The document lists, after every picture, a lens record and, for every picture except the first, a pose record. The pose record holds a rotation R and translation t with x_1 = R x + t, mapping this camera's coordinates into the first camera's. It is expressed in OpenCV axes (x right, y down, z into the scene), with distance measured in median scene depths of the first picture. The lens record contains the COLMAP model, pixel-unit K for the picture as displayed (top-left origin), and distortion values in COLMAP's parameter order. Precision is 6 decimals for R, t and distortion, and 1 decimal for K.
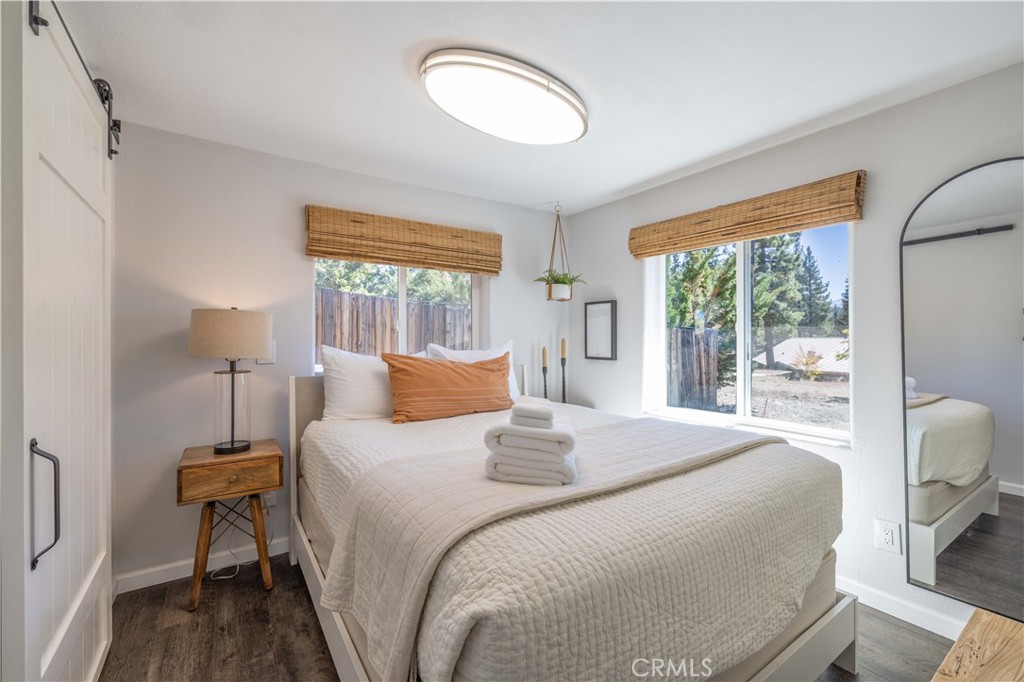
lens RADIAL K [[437.1, 0, 512.0], [0, 437.1, 341.0], [0, 0, 1]] dist [0.000184, -0.000055]
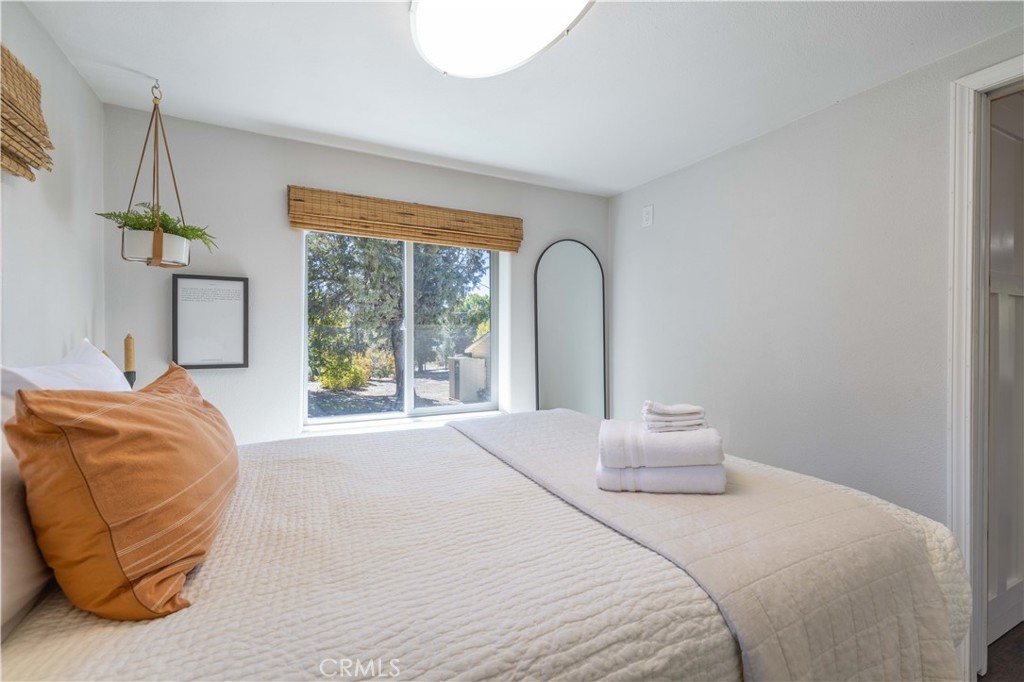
lens RADIAL K [[437.1, 0, 512.0], [0, 437.1, 341.0], [0, 0, 1]] dist [0.000184, -0.000055]
pose [[0.111114, -0.016182, 0.993676, -0.501941], [0.007515, 0.999853, 0.015442, -0.004655], [-0.993779, 0.005751, 0.111220, 0.662736]]
